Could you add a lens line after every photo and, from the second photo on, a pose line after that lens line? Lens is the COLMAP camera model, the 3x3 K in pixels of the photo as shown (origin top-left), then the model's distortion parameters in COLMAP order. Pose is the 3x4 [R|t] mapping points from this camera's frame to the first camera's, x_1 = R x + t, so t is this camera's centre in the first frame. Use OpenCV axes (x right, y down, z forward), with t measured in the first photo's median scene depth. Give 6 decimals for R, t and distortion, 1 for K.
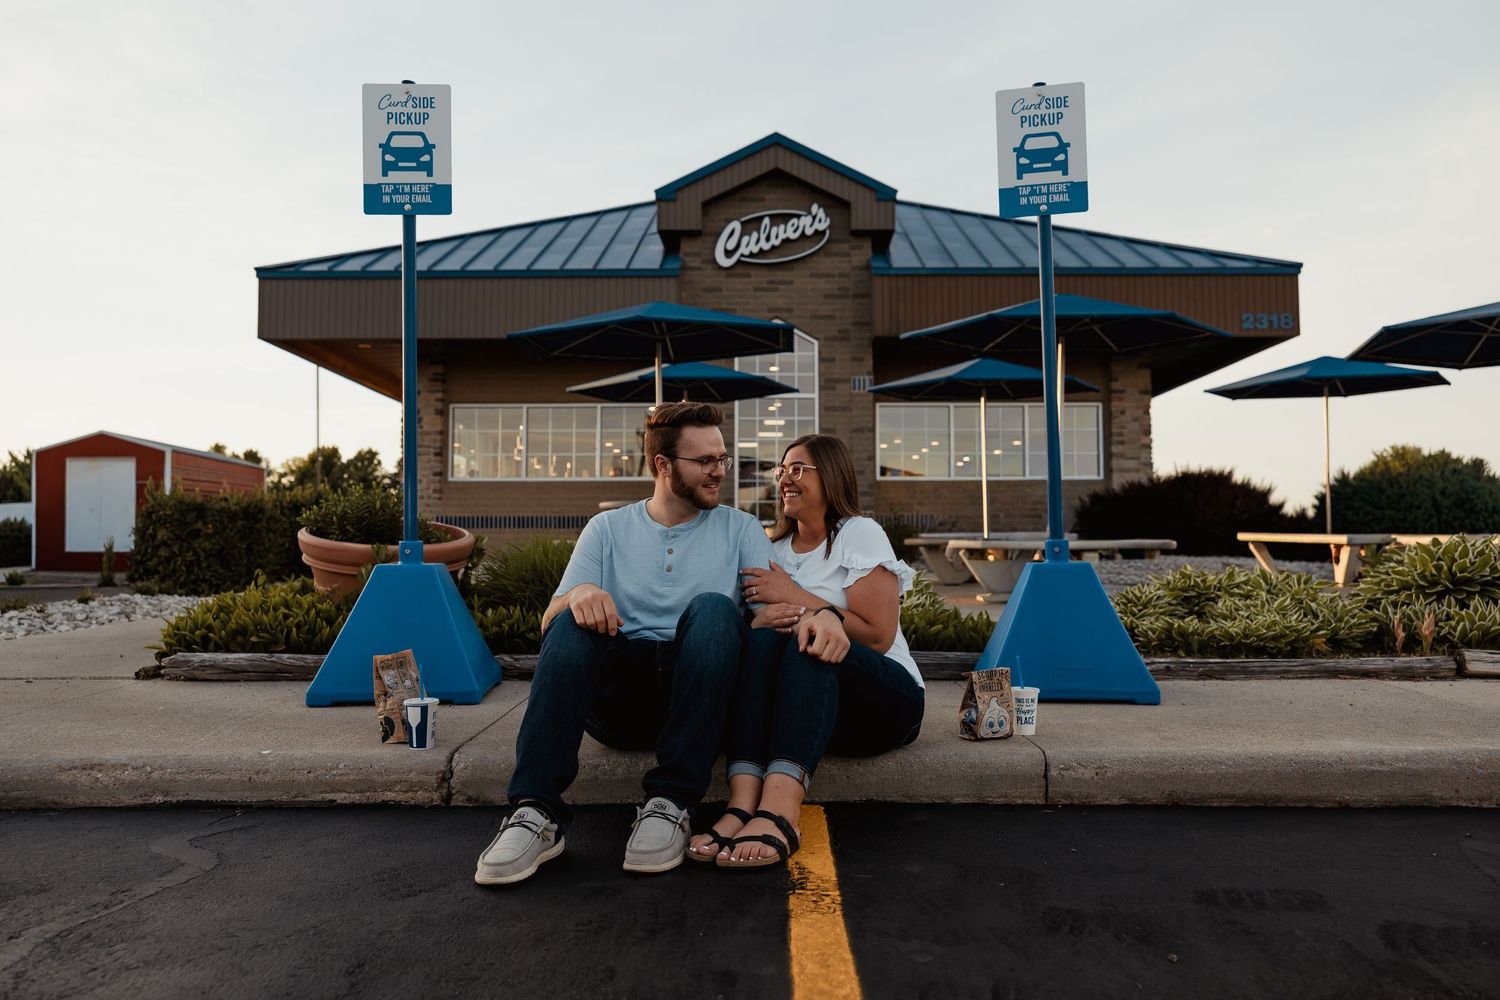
lens RADIAL K [[1156.3, 0, 718.6], [0, 1156.3, 500.1], [0, 0, 1]] dist [-0.000451, -0.007704]
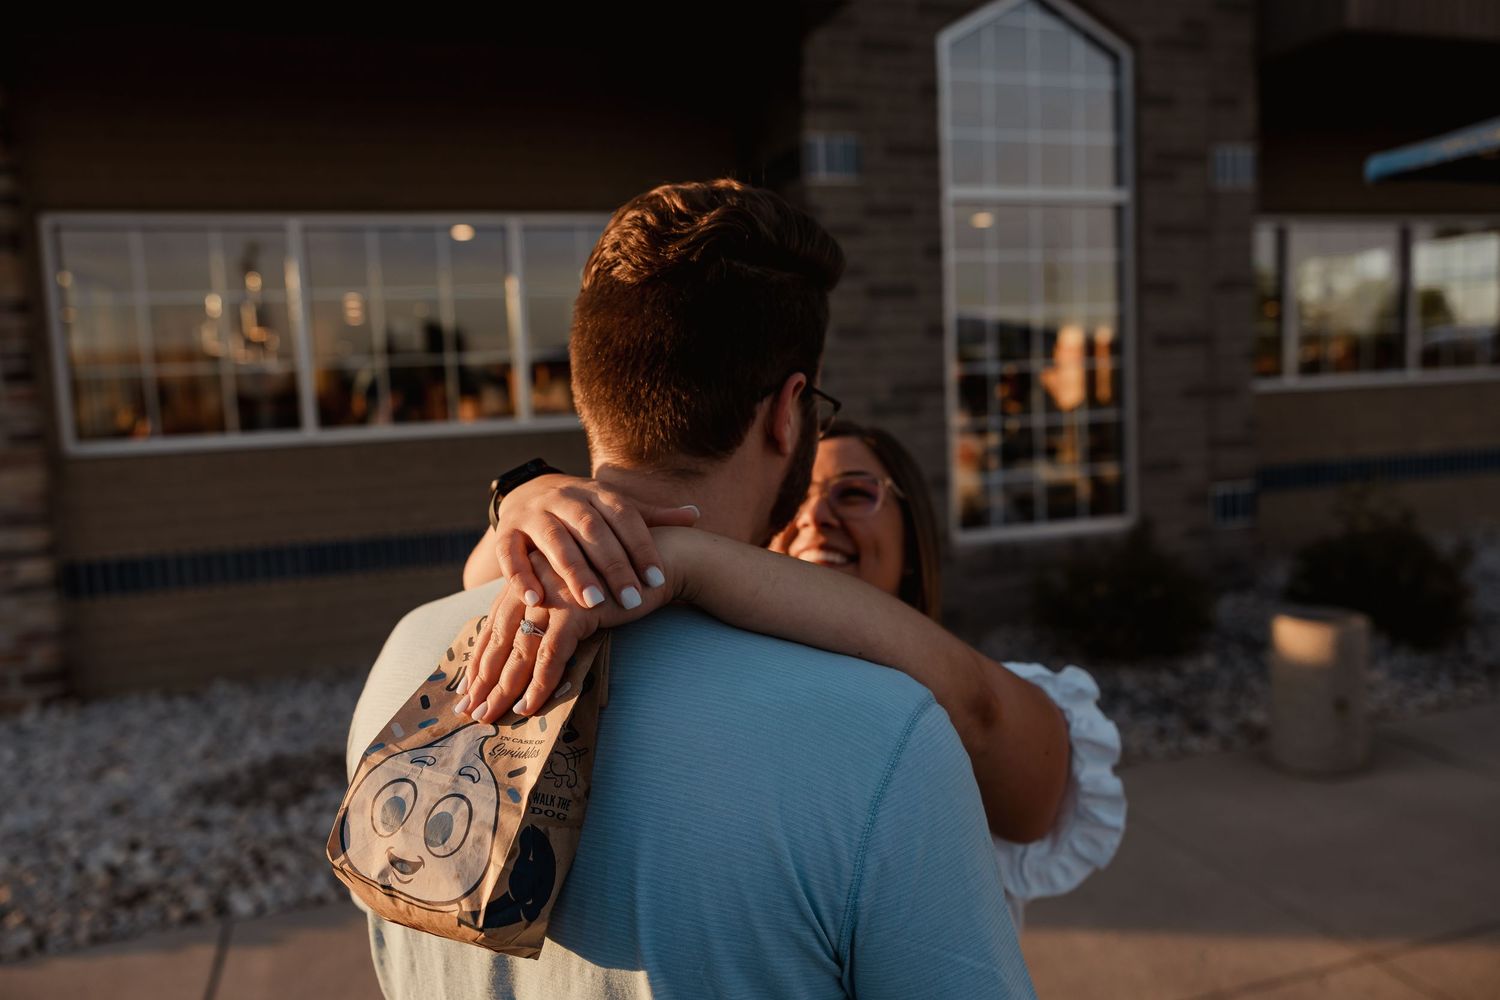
lens RADIAL K [[1156.3, 0, 763.8], [0, 1156.3, 516.7], [0, 0, 1]] dist [-0.000451, -0.007704]
pose [[0.939115, -0.080767, 0.333976, -0.169246], [0.026051, 0.985920, 0.165177, -0.051607], [-0.342614, -0.146420, 0.927996, 0.667720]]
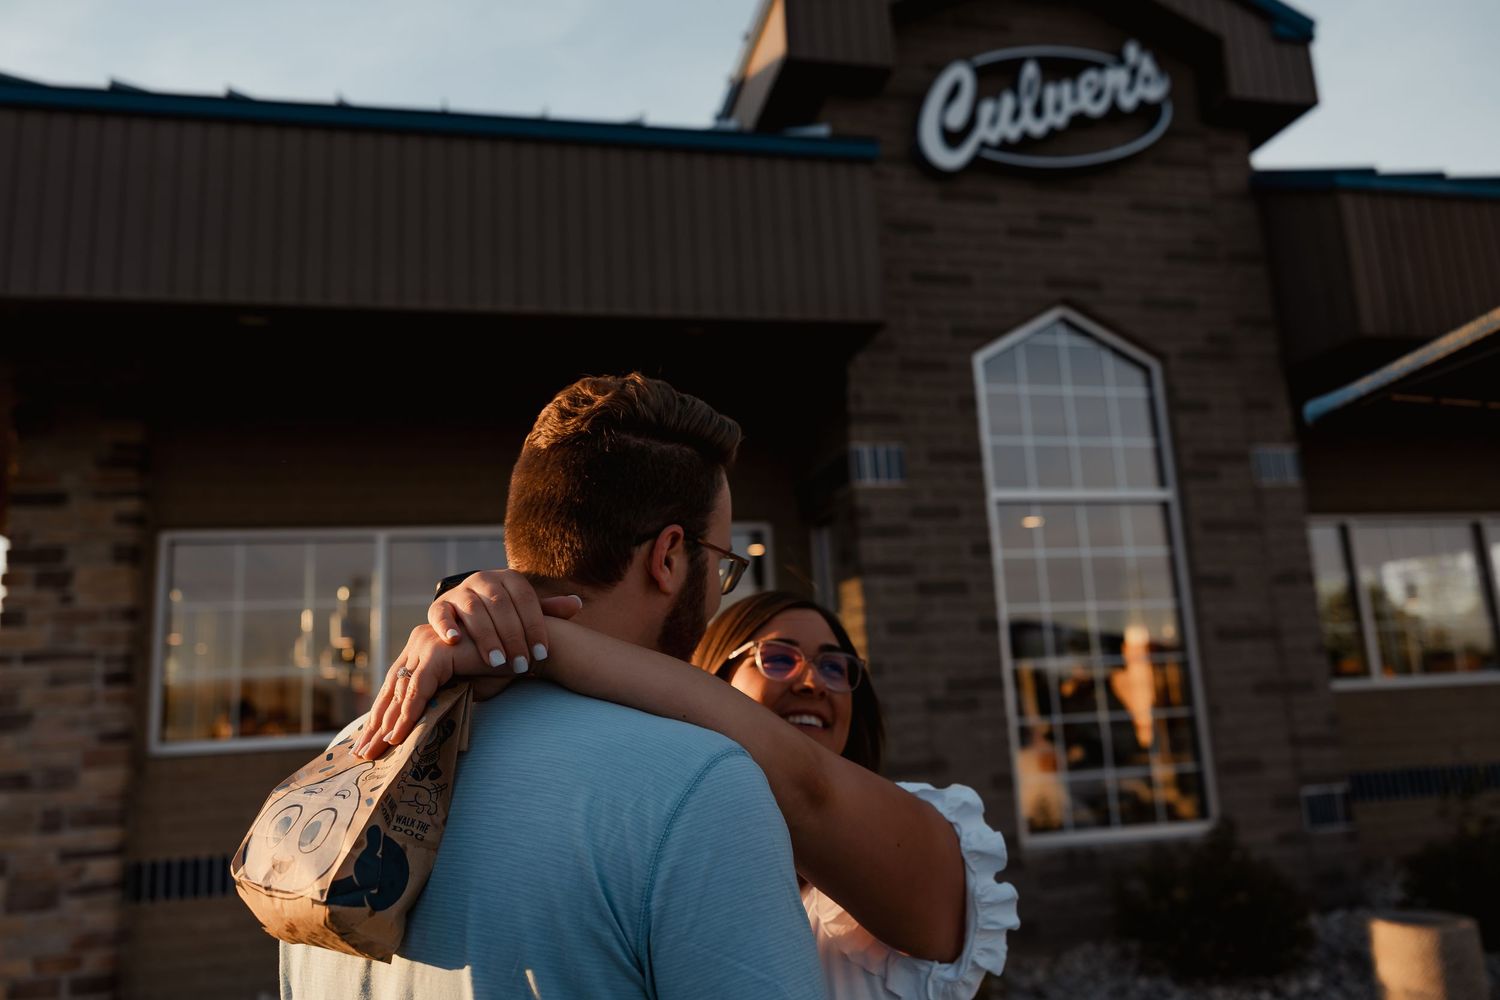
lens RADIAL K [[1156.3, 0, 734.1], [0, 1156.3, 476.4], [0, 0, 1]] dist [-0.000451, -0.007704]
pose [[0.966135, -0.000033, 0.258036, -0.165044], [0.038131, 0.989039, -0.142644, -0.045486], [-0.255203, 0.147653, 0.955547, 0.658475]]
